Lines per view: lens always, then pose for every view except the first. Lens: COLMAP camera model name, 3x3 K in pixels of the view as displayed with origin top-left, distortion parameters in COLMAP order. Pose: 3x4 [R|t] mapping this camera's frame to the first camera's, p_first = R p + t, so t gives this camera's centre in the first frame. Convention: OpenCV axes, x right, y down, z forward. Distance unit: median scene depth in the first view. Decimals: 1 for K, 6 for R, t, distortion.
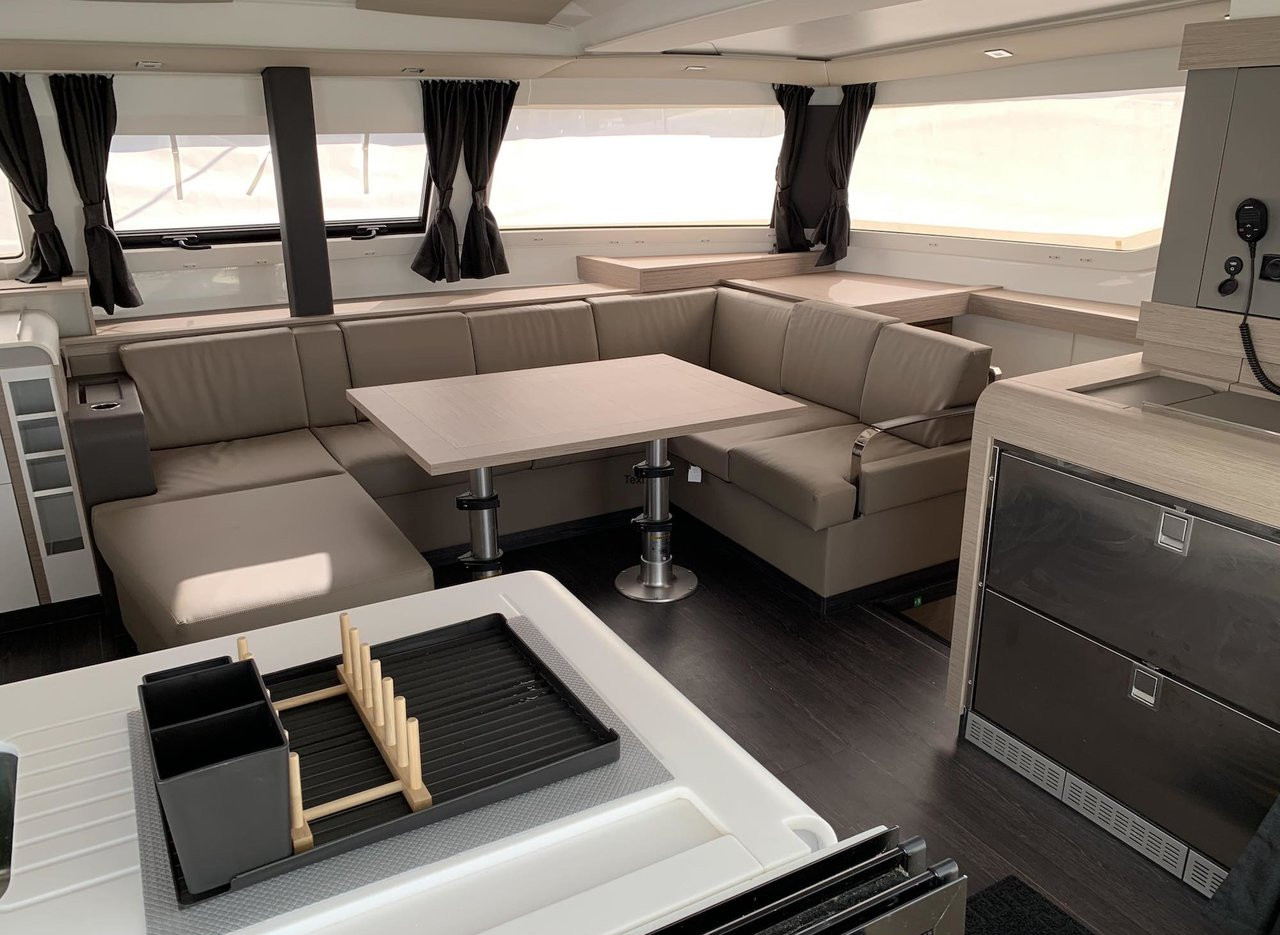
lens RADIAL K [[965.5, 0, 639.3], [0, 965.5, 500.7], [0, 0, 1]] dist [0.026118, -0.005260]
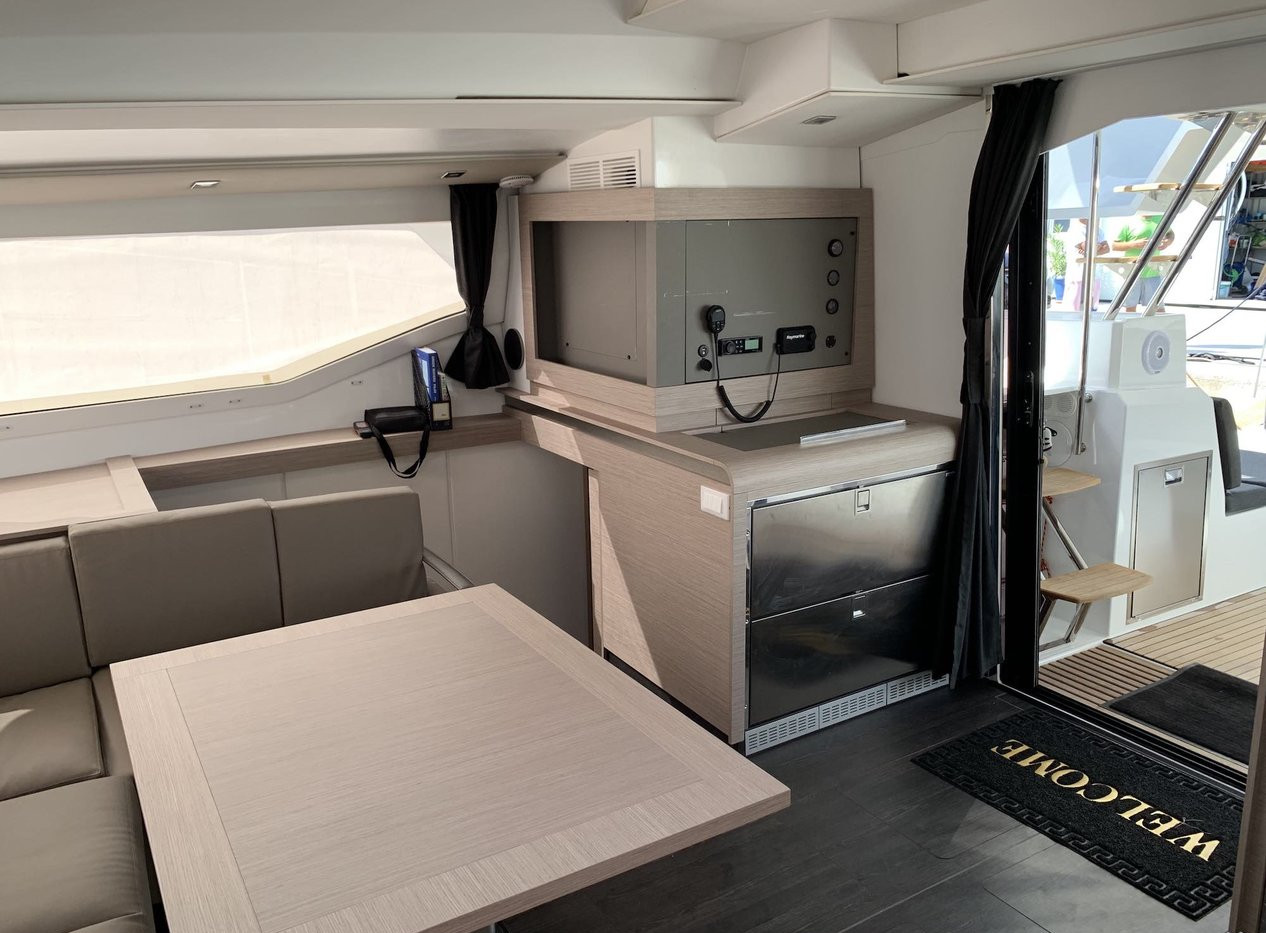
lens RADIAL K [[998.1, 0, 633.0], [0, 998.1, 466.5], [0, 0, 1]] dist [0.013559, 0.005272]
pose [[-0.045067, -0.214443, 0.975696, -0.518053], [0.370567, 0.903418, 0.215673, -0.260364], [-0.927712, 0.371281, 0.038751, 0.643215]]
